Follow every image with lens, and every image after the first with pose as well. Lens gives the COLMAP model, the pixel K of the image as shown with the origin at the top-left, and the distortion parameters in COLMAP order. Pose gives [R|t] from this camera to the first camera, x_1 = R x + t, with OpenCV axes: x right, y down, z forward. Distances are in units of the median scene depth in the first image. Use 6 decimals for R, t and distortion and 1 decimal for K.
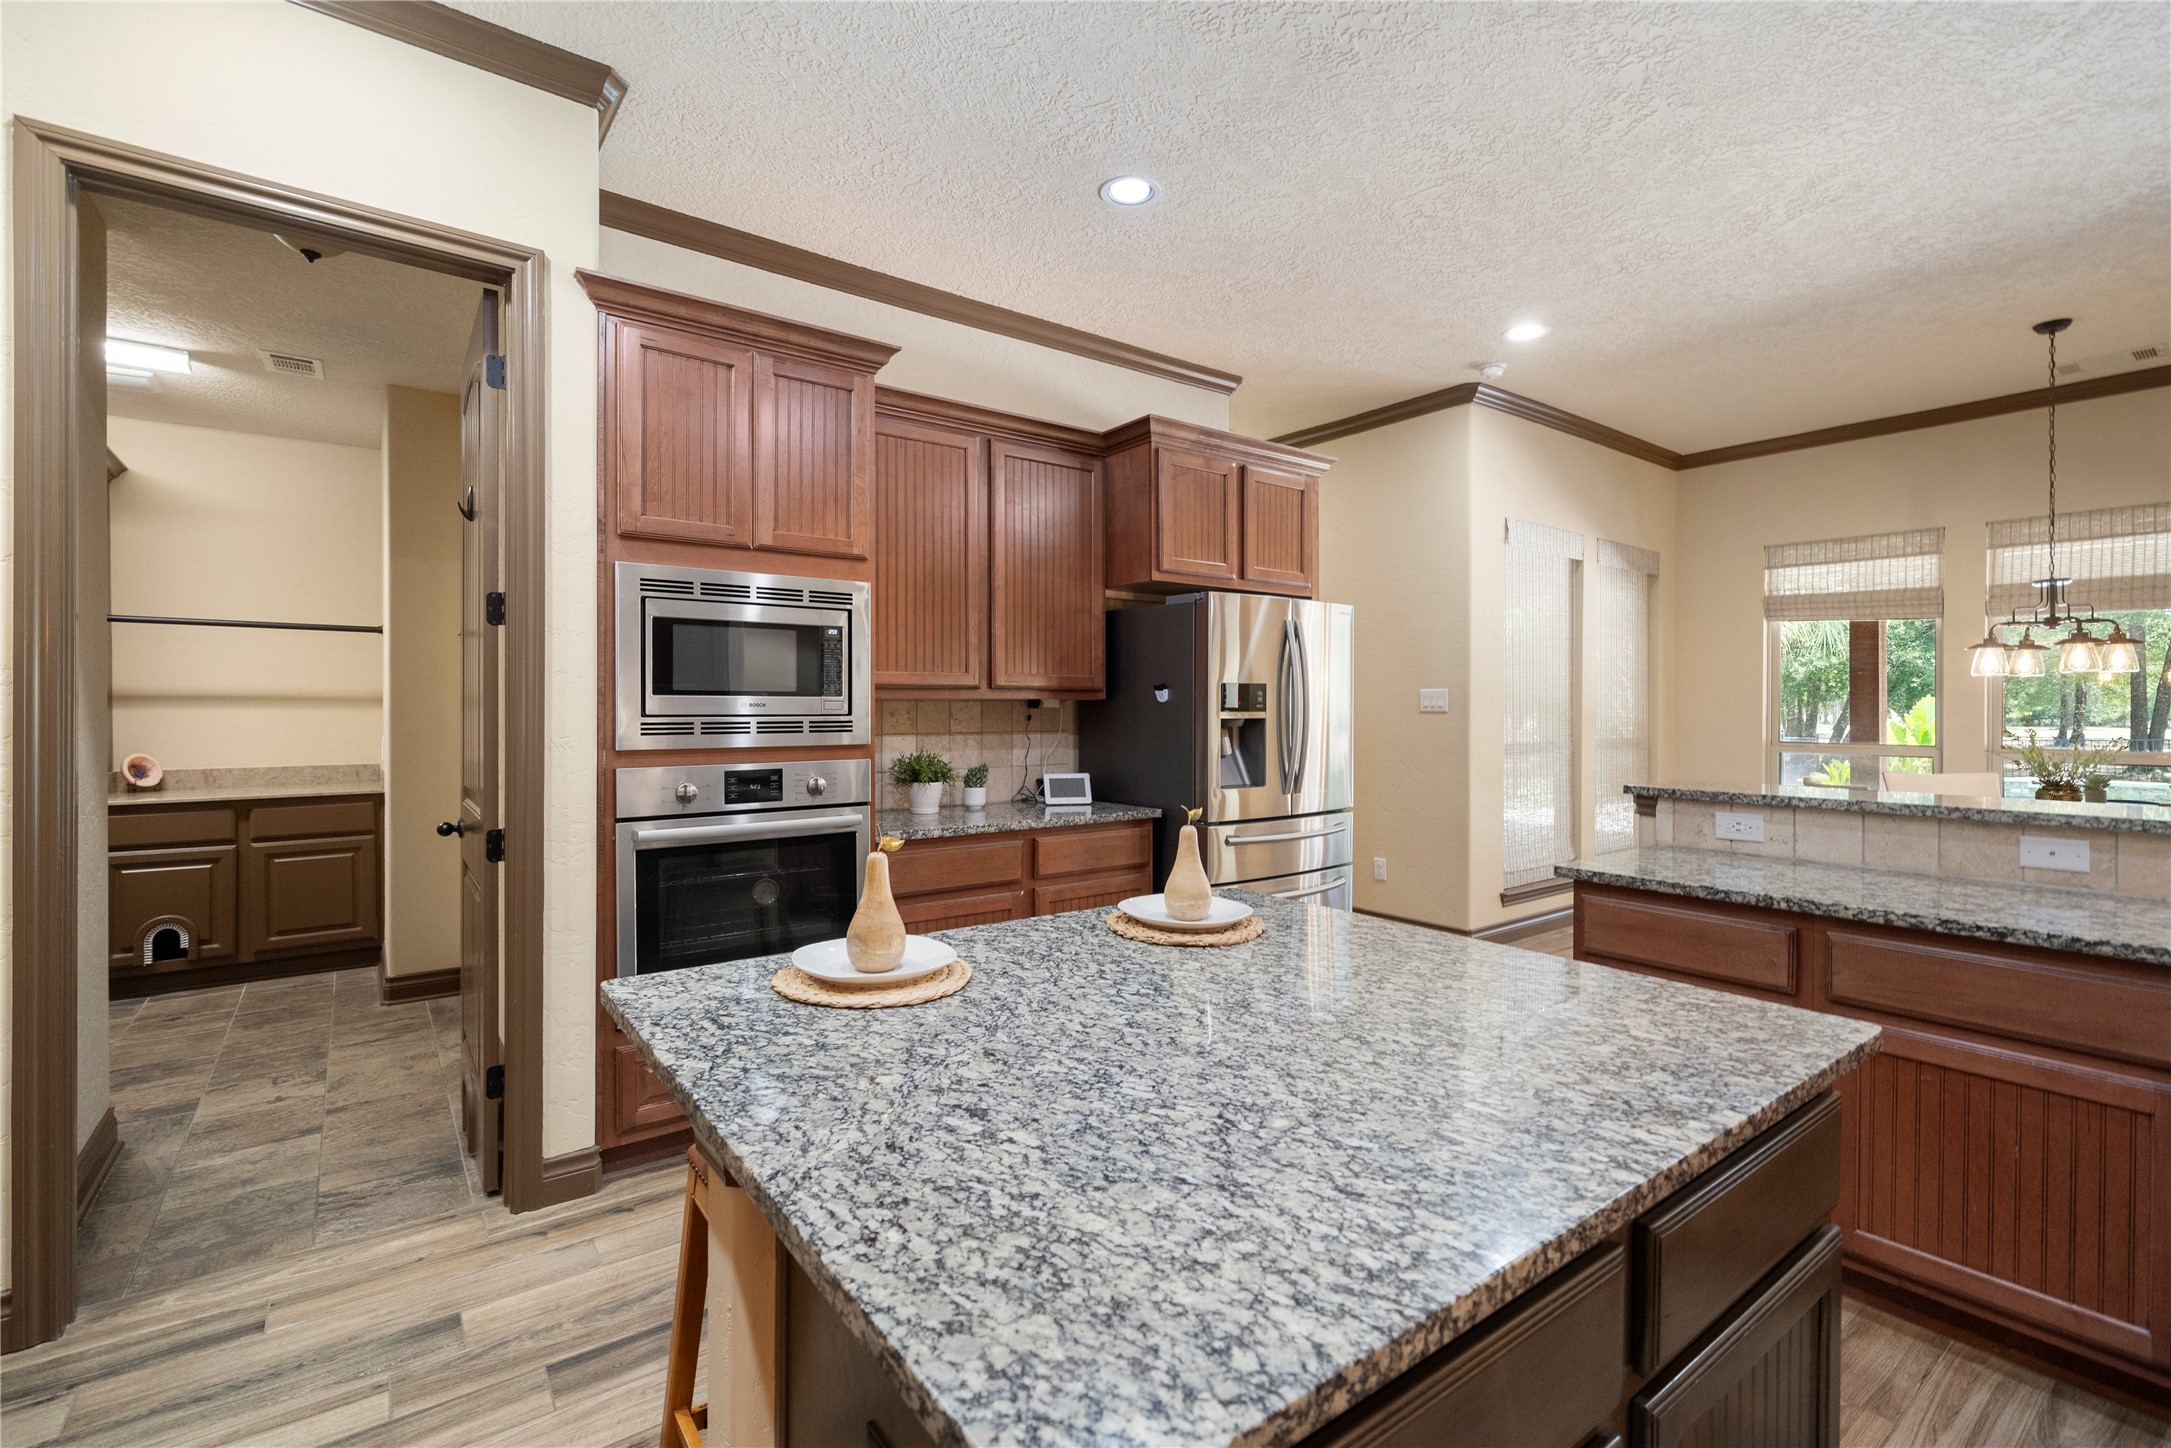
lens RADIAL K [[951.6, 0, 1087.9], [0, 951.6, 717.0], [0, 0, 1]] dist [-0.000796, 0.000102]
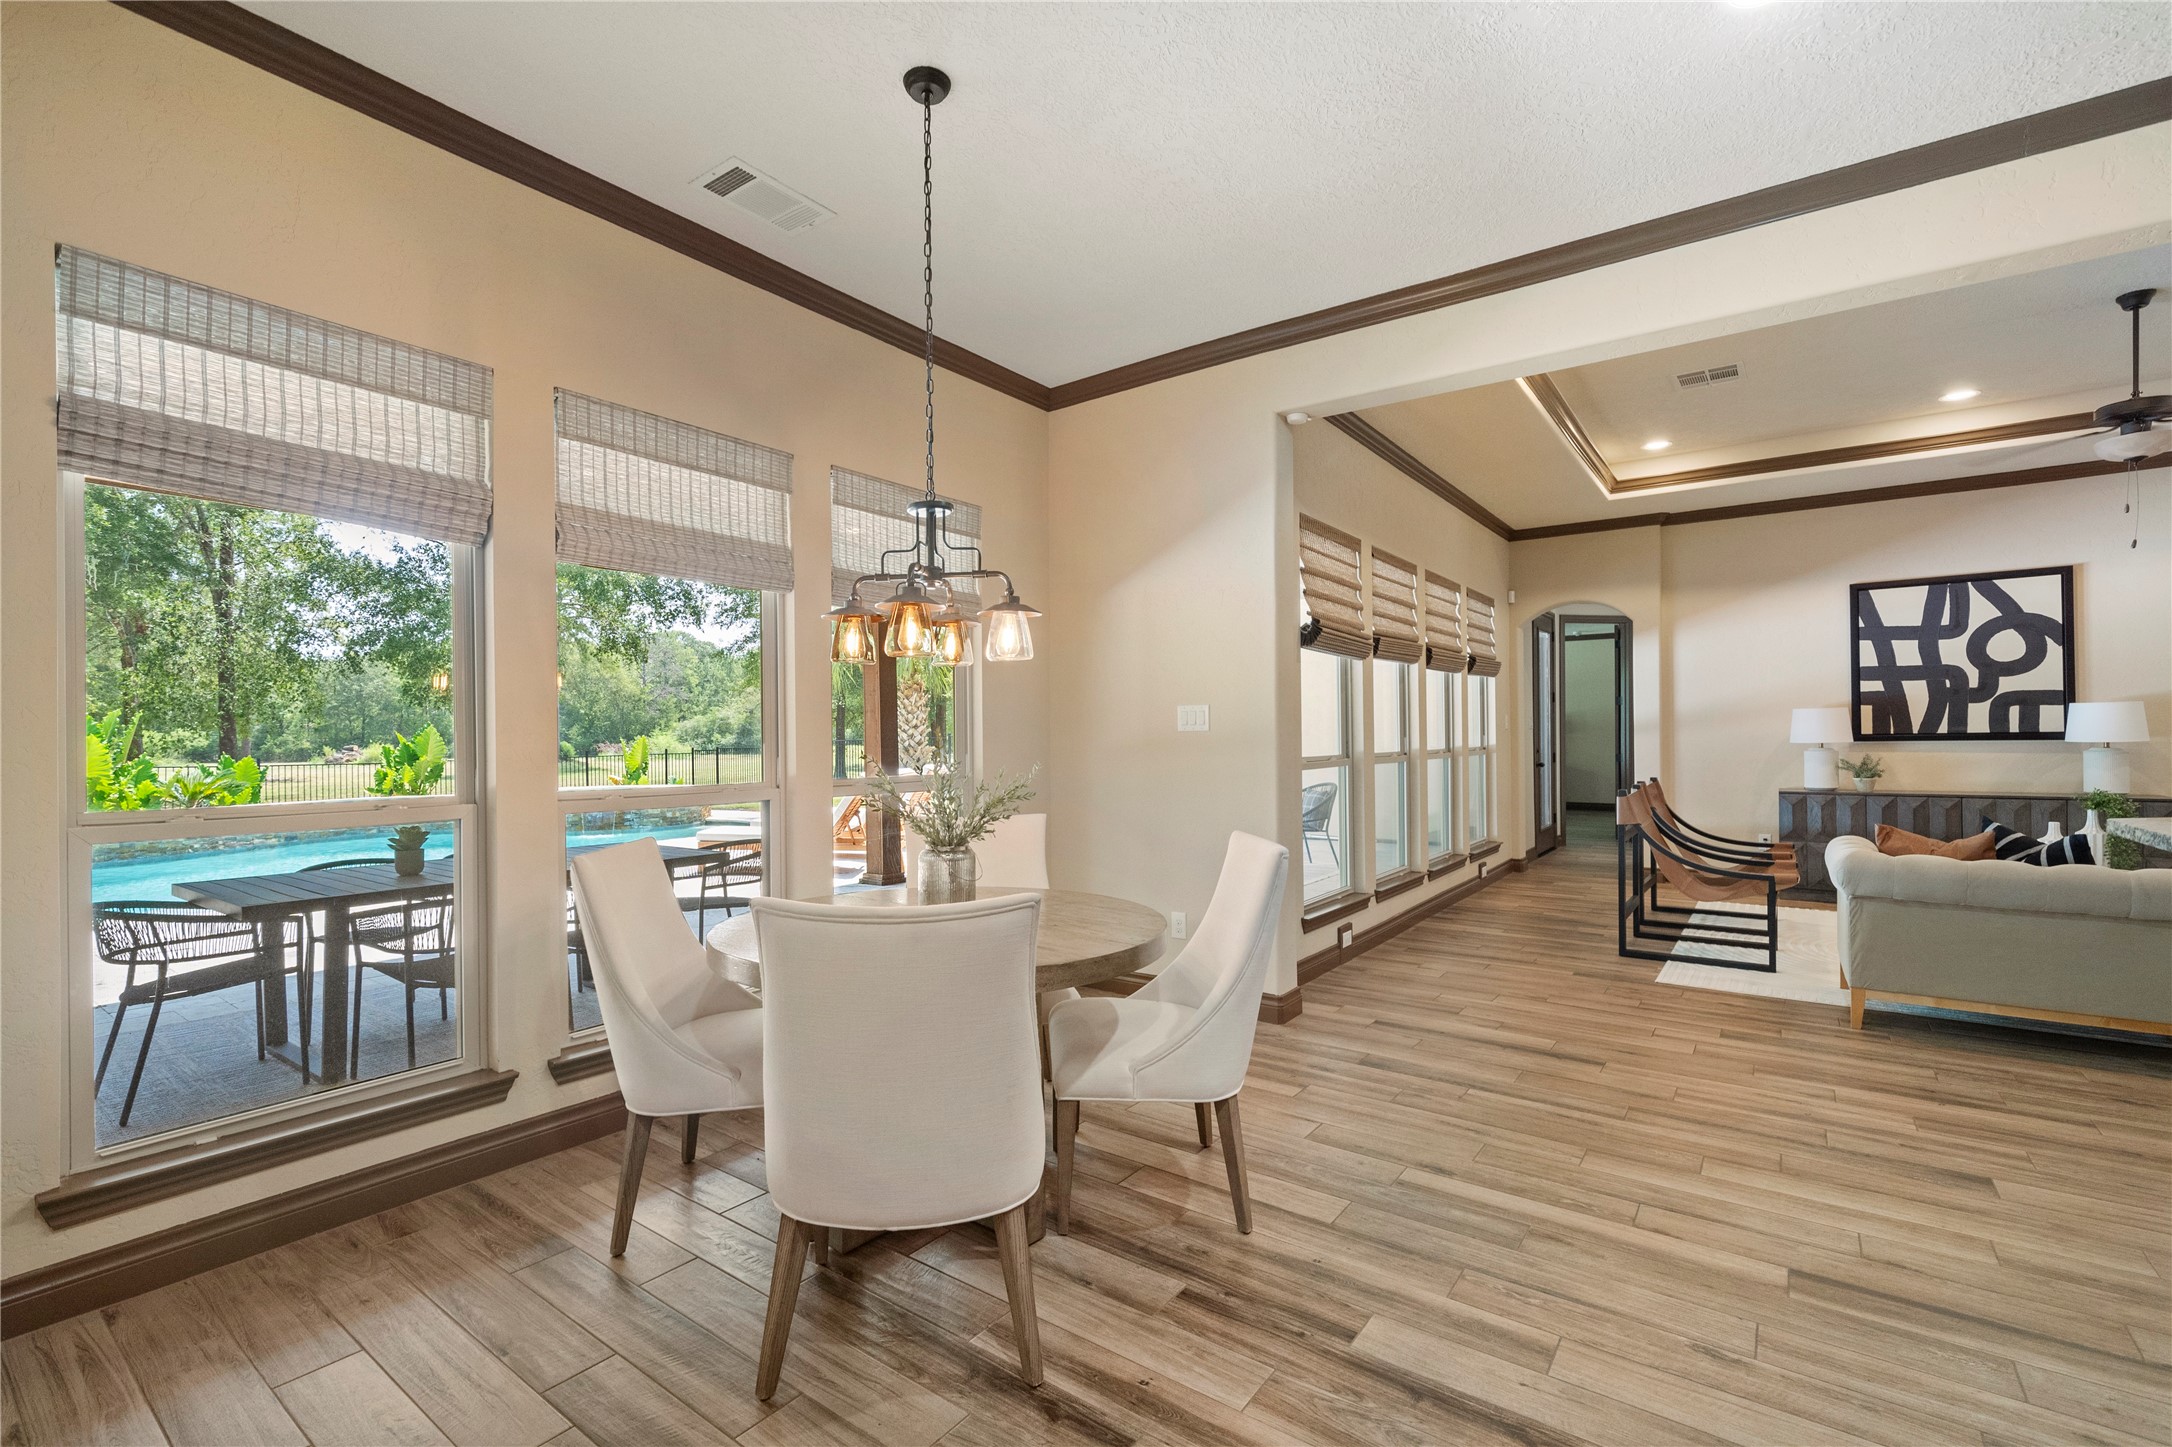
lens RADIAL K [[952.0, 0, 1091.9], [0, 952.0, 736.8], [0, 0, 1]] dist [-0.000796, 0.000102]
pose [[-0.291695, 0.000150, 0.956511, 0.592641], [0.016291, 0.999856, 0.004811, 0.003871], [-0.956373, 0.016985, -0.291655, 1.596826]]
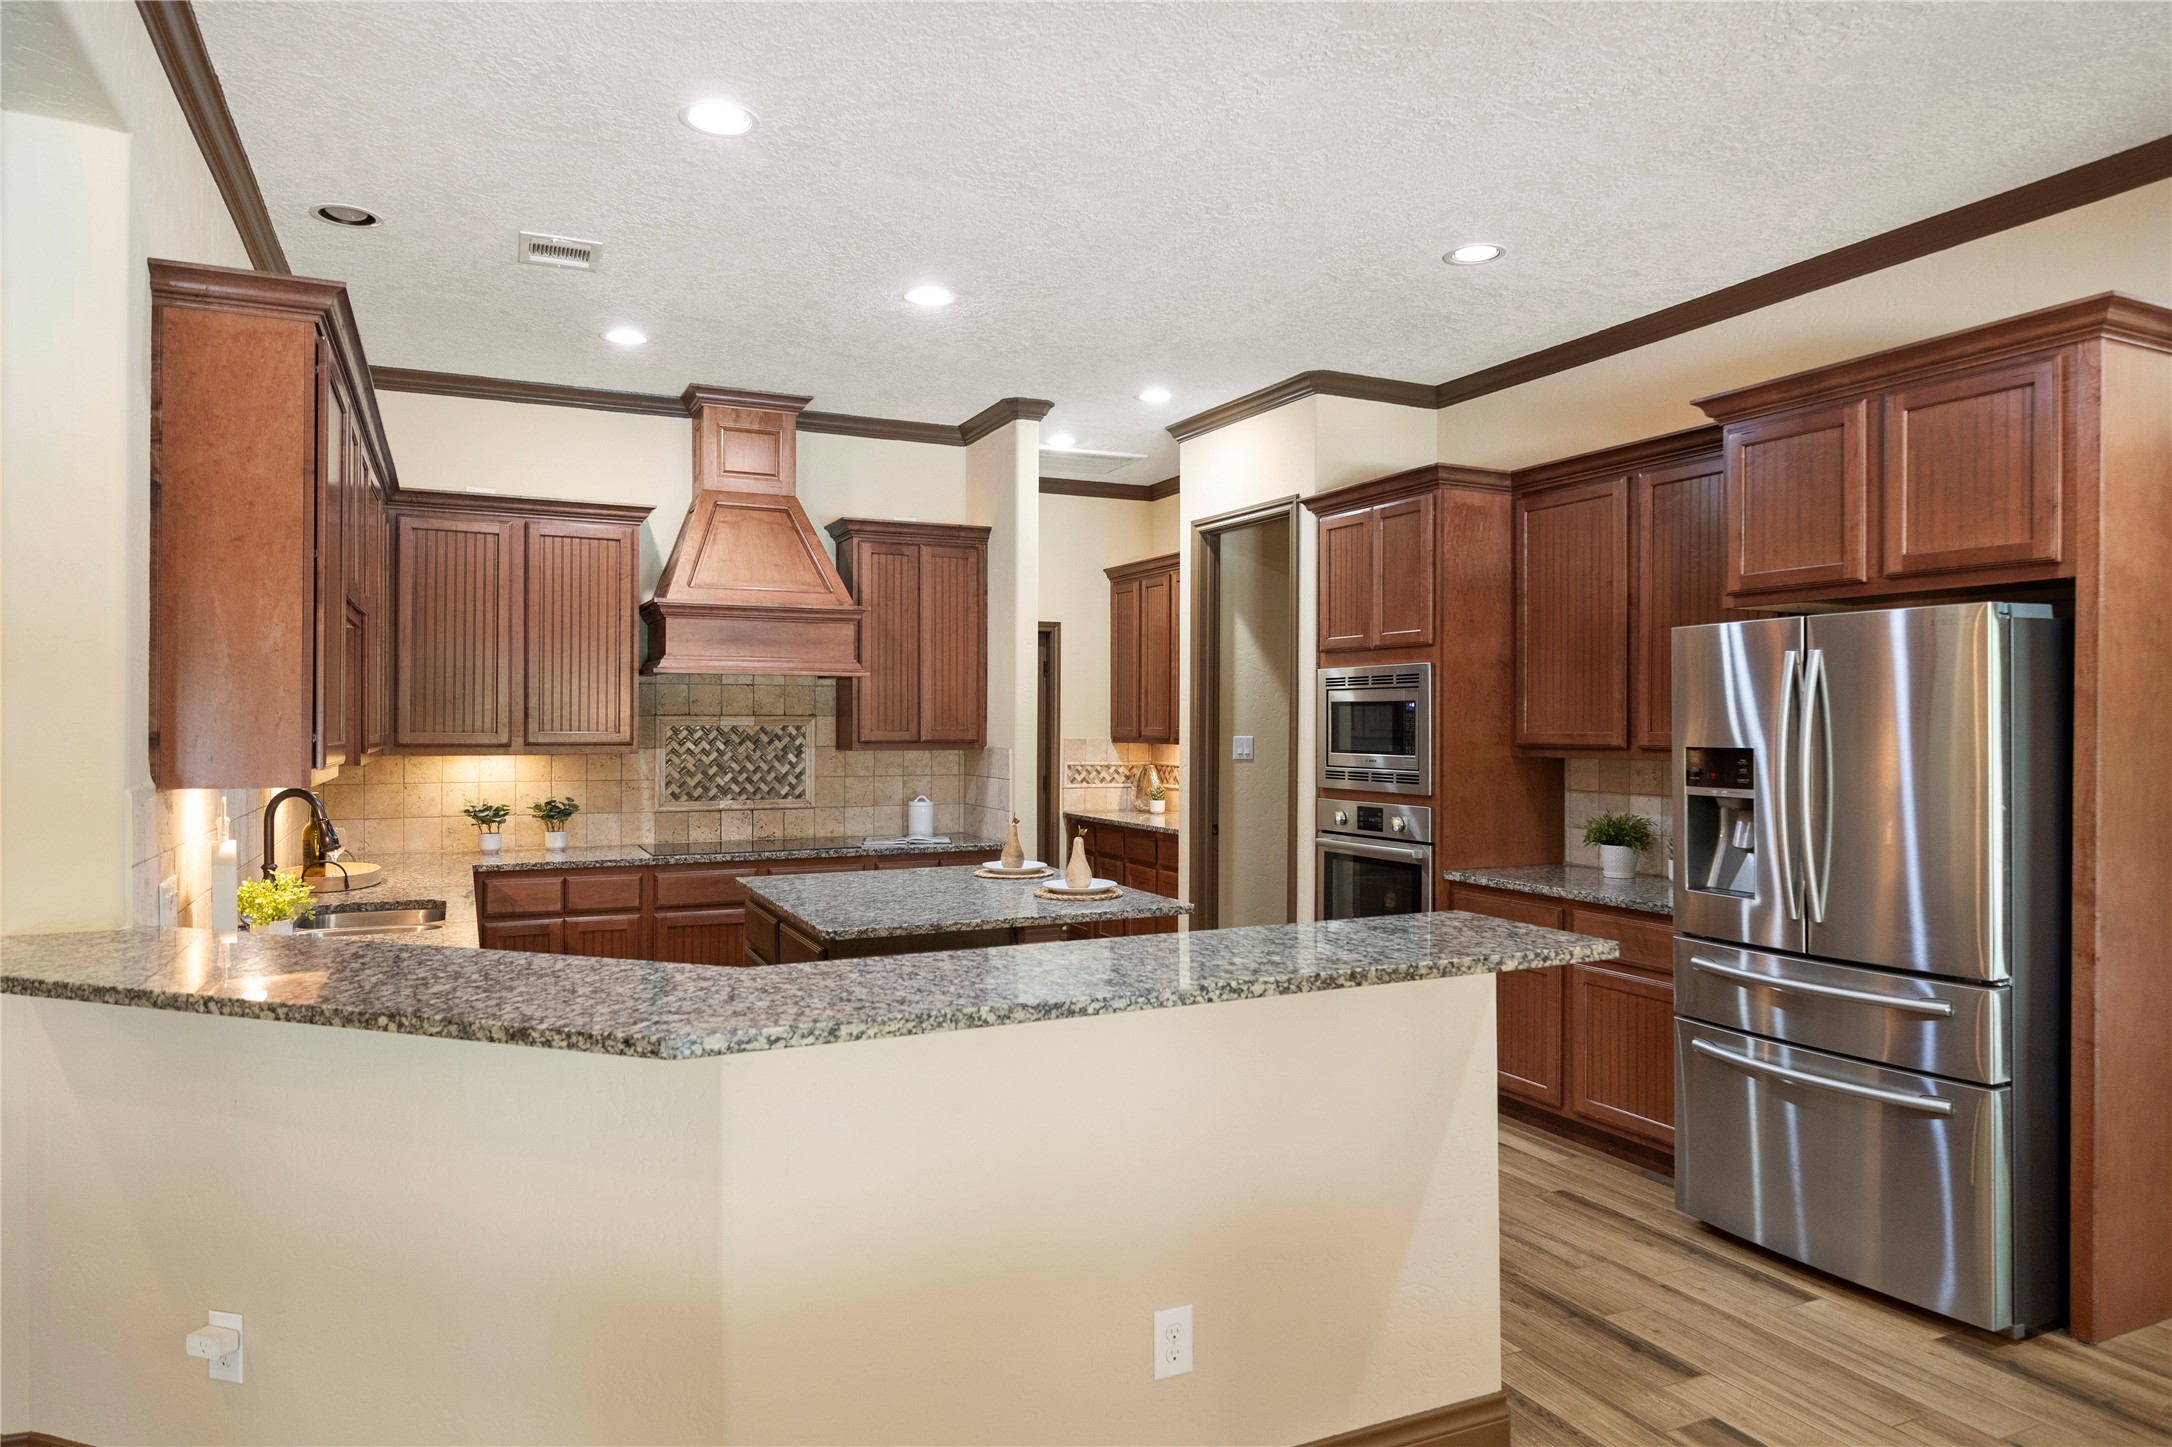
lens RADIAL K [[1356.4, 0, 1075.7], [0, 1356.4, 727.5], [0, 0, 1]] dist [0.005261, -0.002422]
pose [[-0.205548, 0.002764, -0.978643, 1.630969], [-0.012165, 0.999912, 0.005379, -0.065018], [0.978572, 0.013011, -0.205496, 0.952661]]
